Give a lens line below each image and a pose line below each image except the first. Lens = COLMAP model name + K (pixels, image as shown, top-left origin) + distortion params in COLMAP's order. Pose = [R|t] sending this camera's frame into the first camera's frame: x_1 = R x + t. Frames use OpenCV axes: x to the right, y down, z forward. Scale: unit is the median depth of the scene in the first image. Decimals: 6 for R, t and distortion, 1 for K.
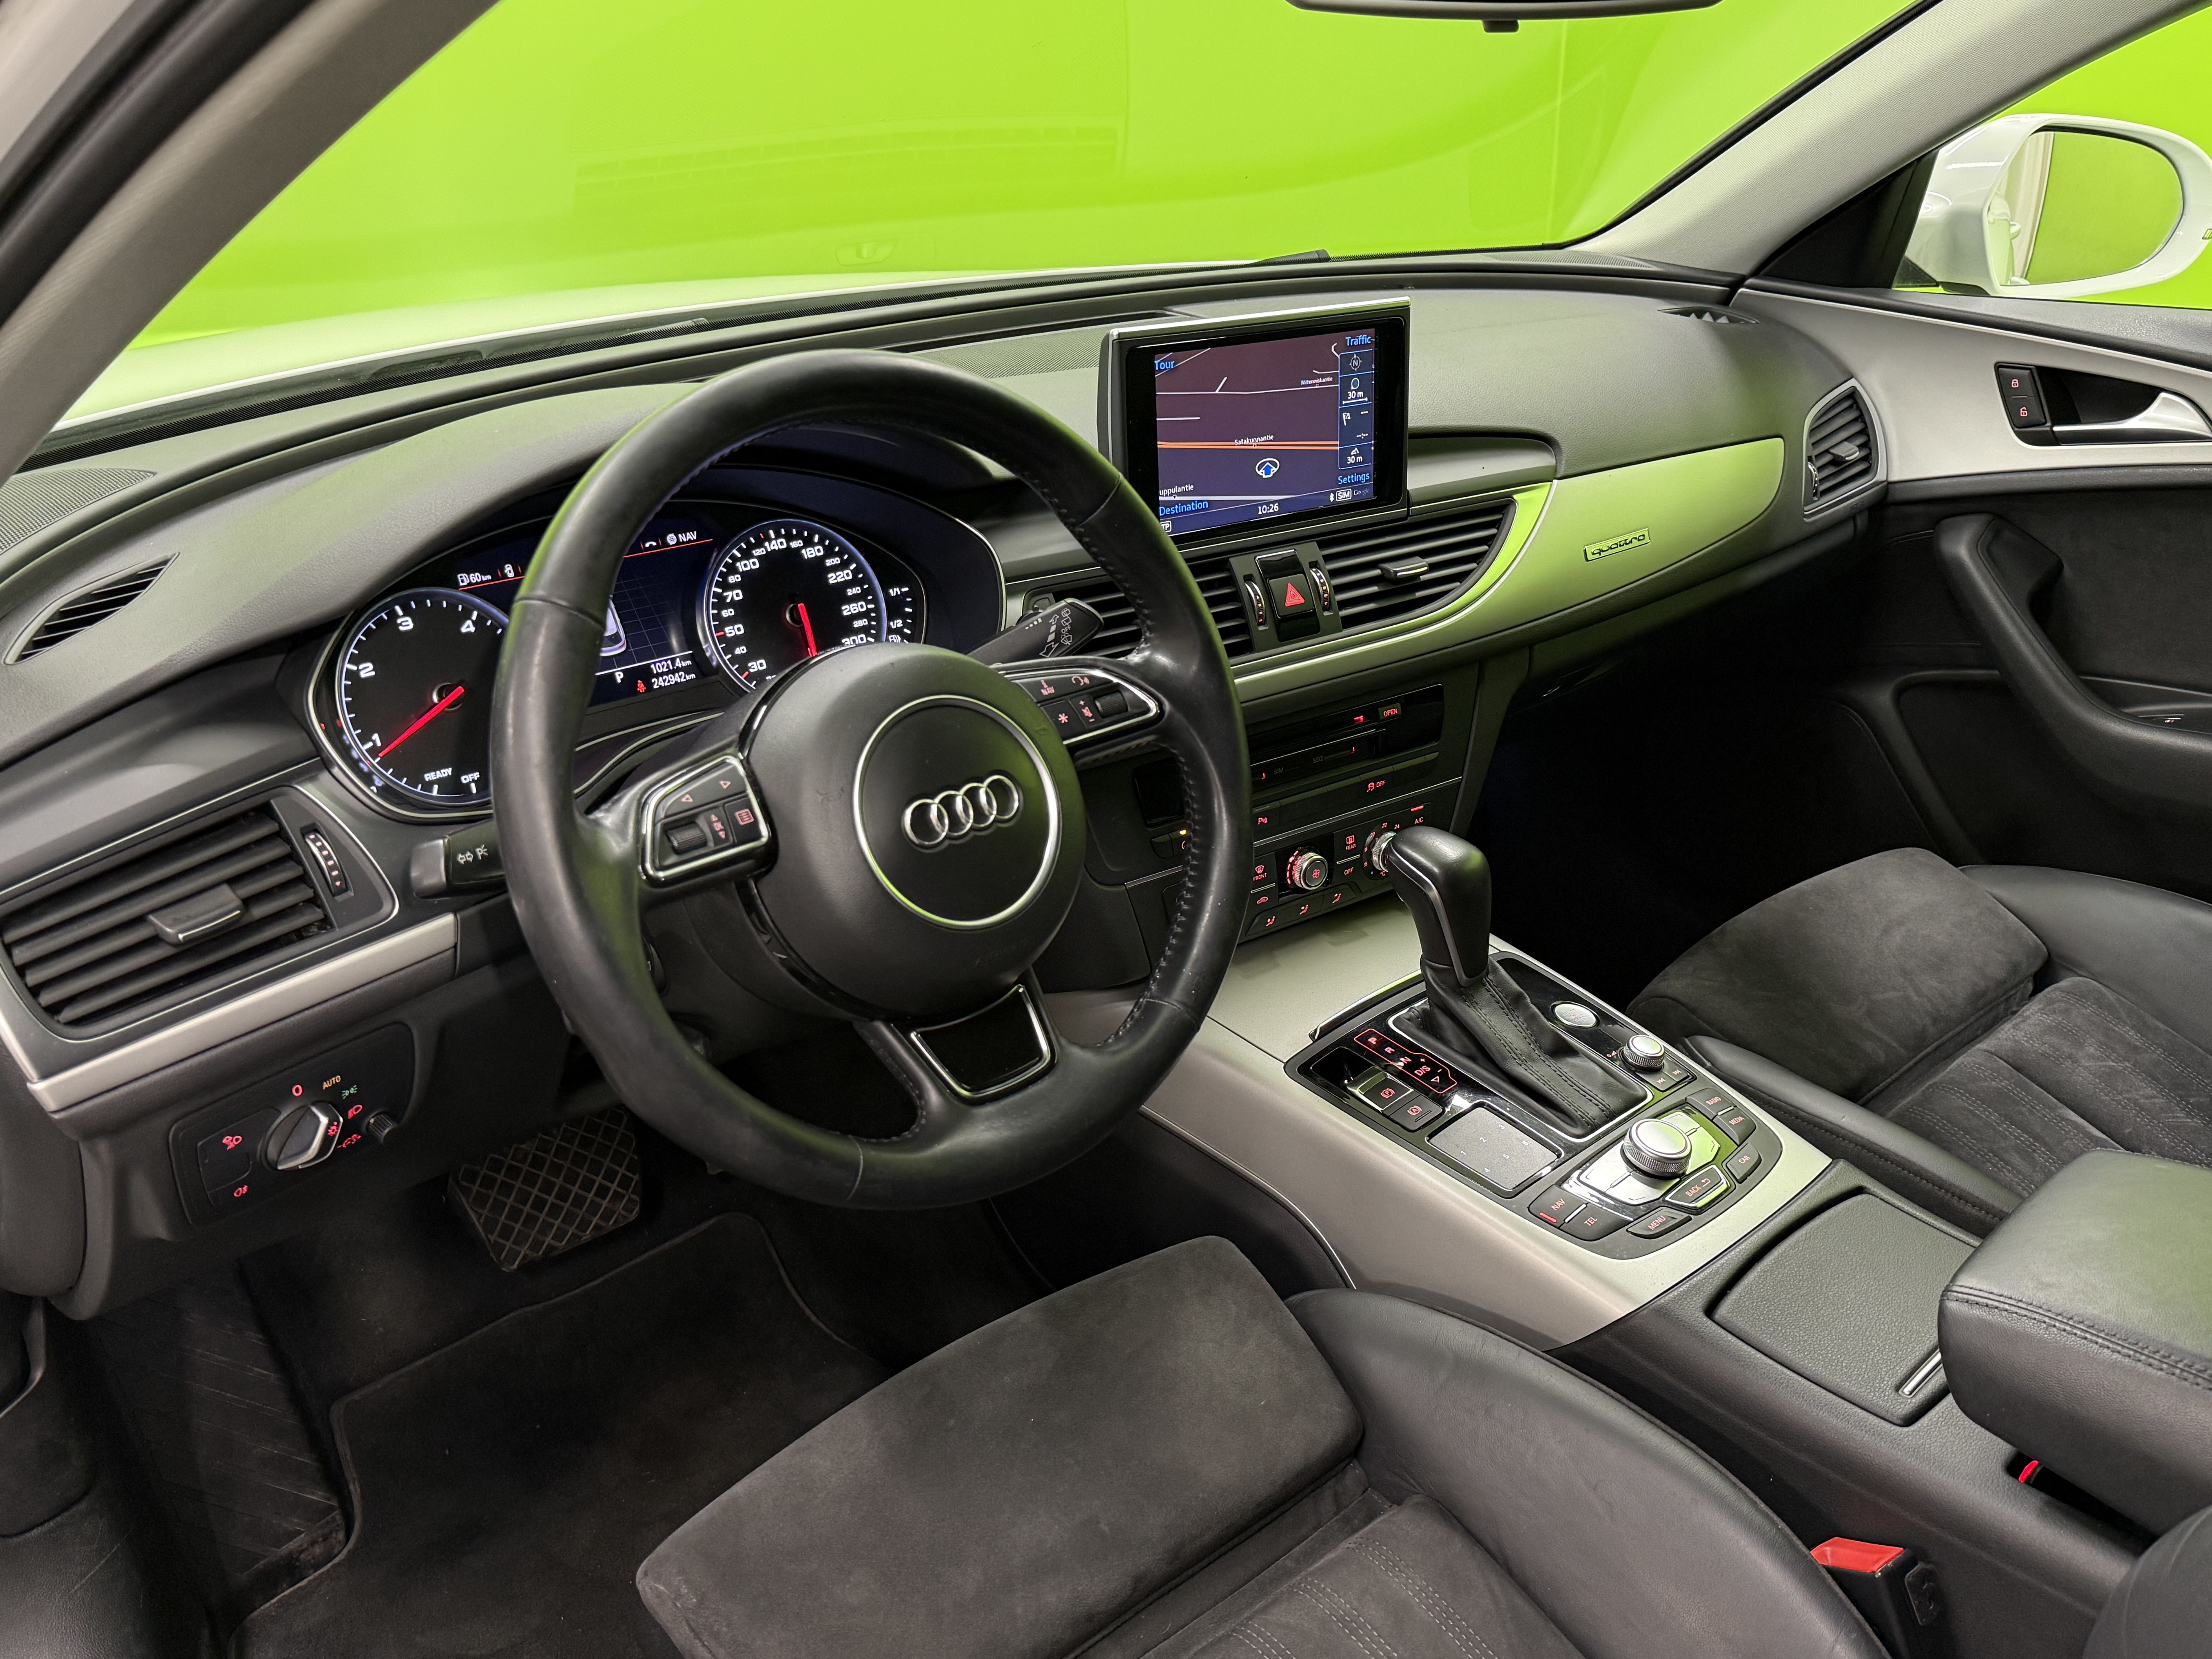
lens RADIAL K [[1853.0, 0, 1106.0], [0, 1853.0, 829.5], [0, 0, 1]] dist [0.176634, -0.405424]
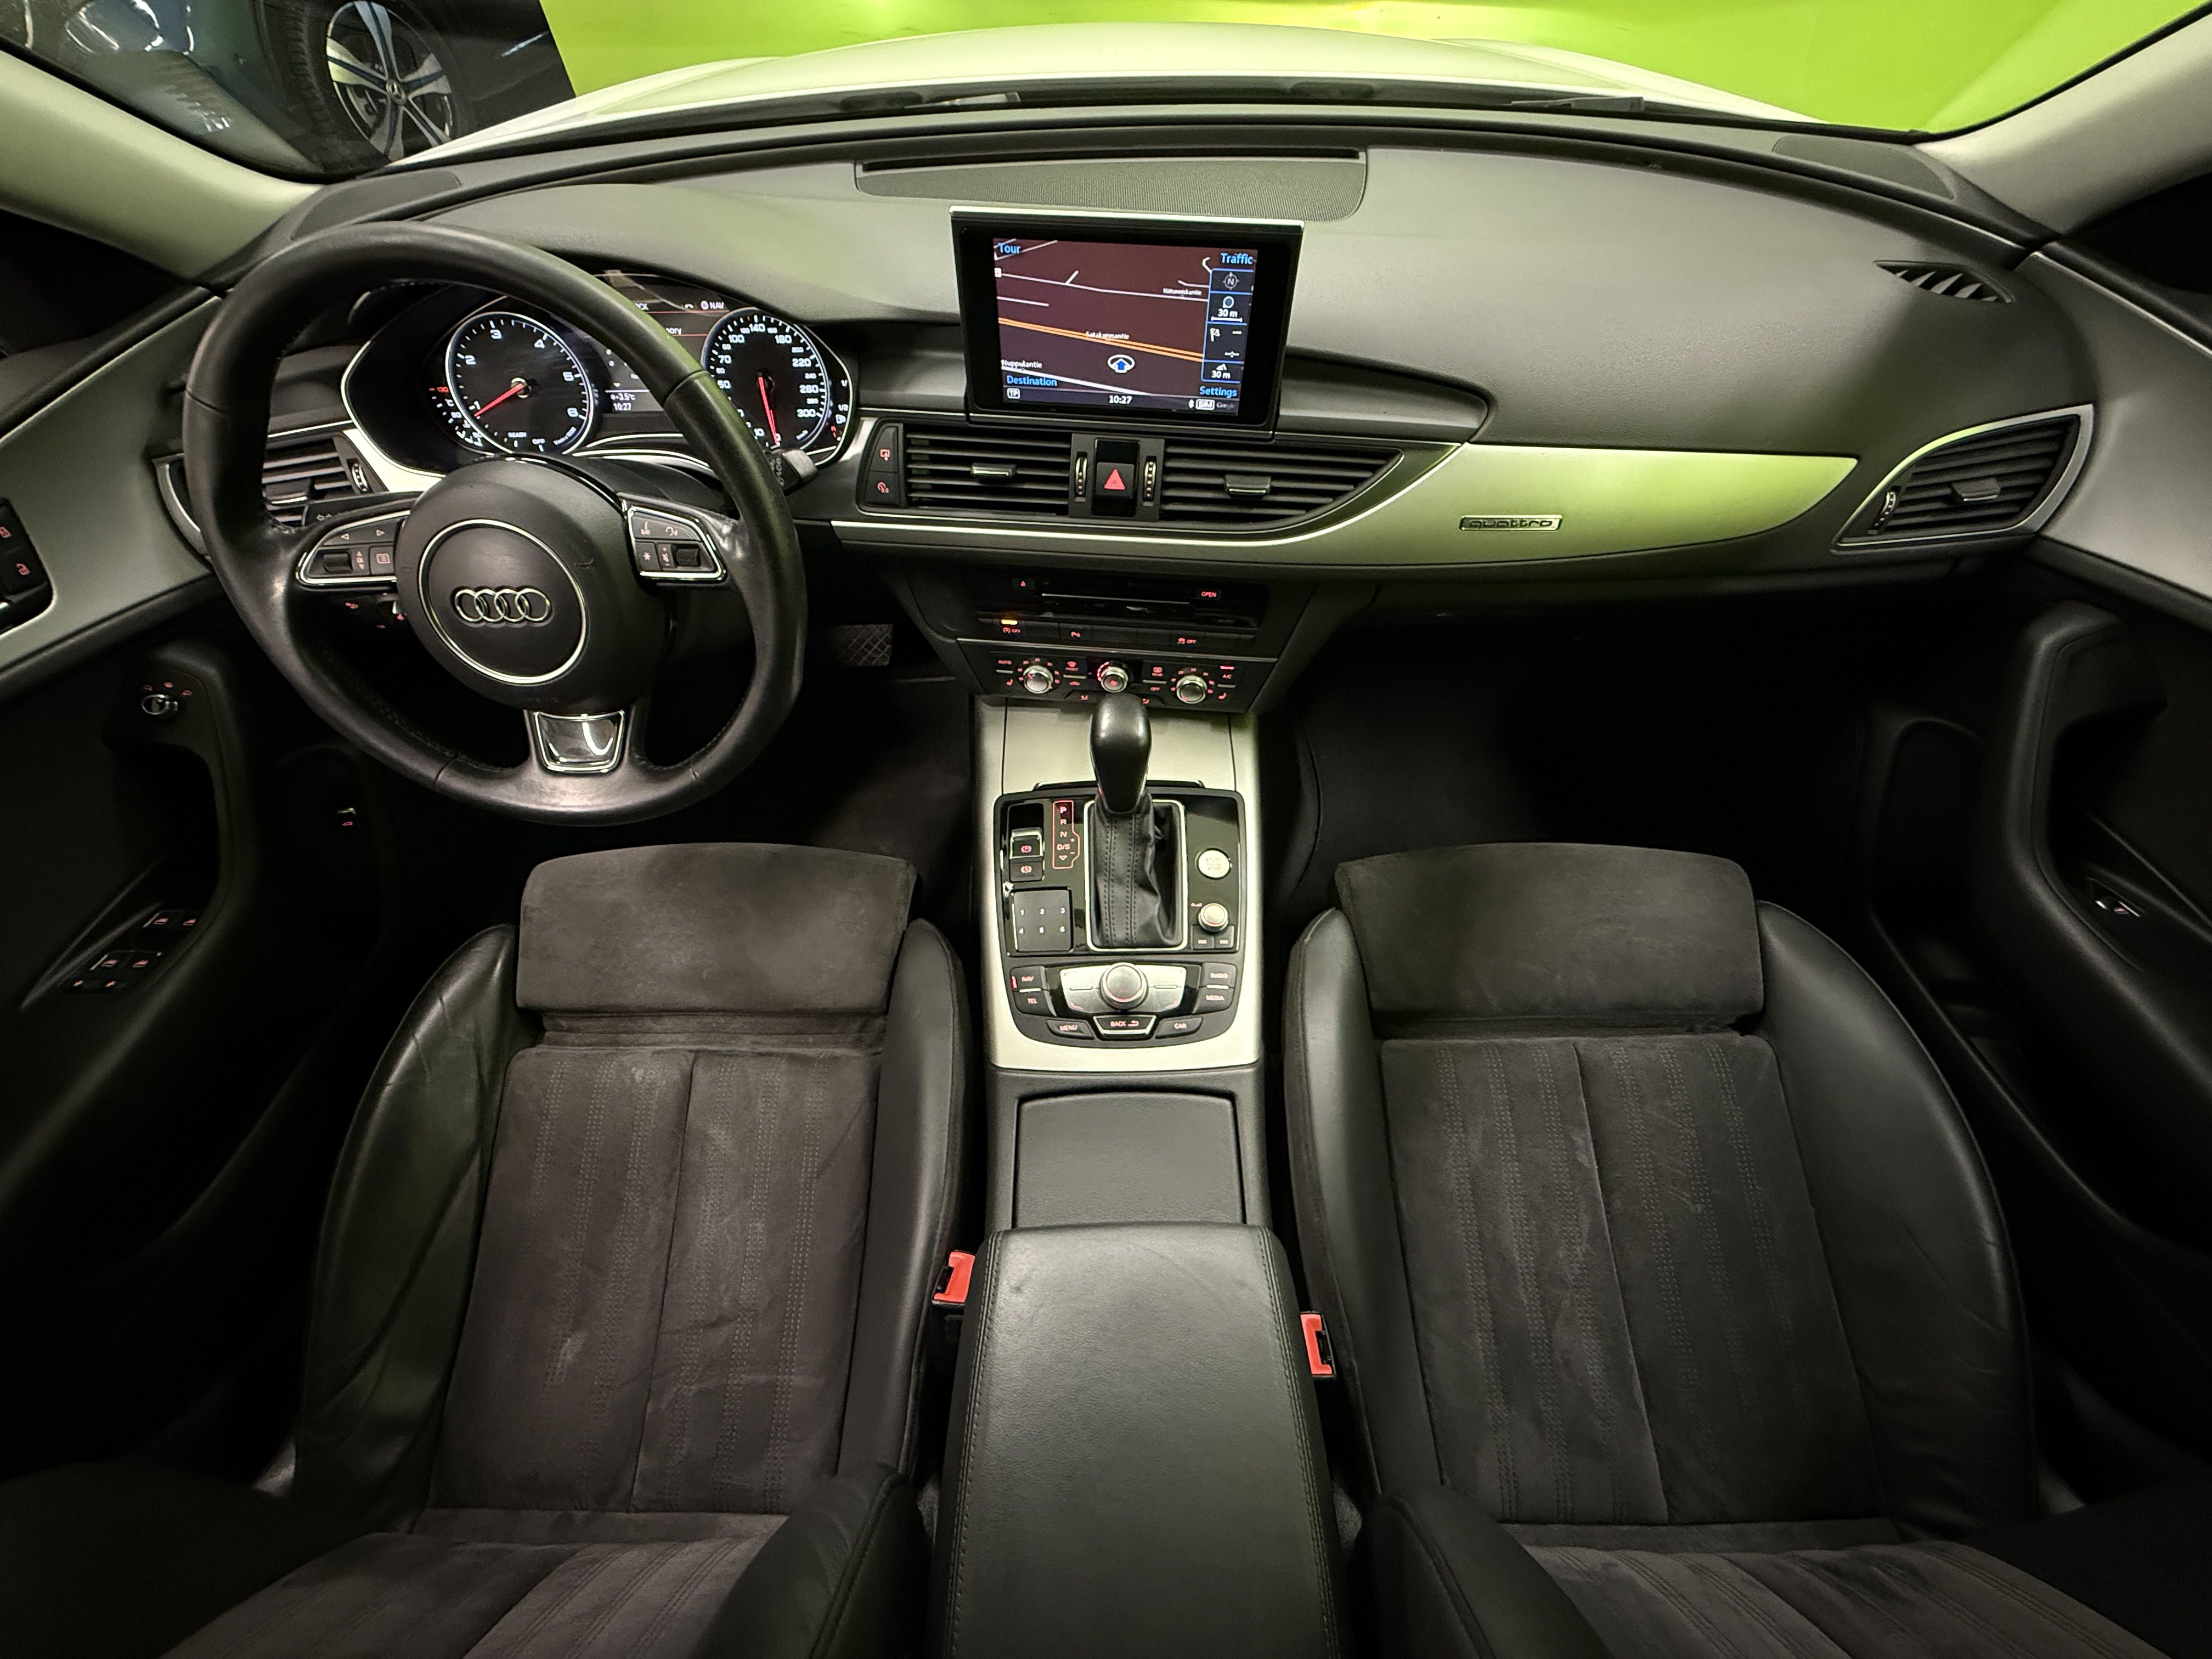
lens RADIAL K [[891.8, 0, 1106.0], [0, 891.8, 829.5], [0, 0, 1]] dist [-0.002214, 0.000126]
pose [[0.745824, 0.525513, -0.409367, 0.459751], [-0.261782, 0.796313, 0.545304, -0.263066], [0.612549, -0.299536, 0.731479, 0.500178]]
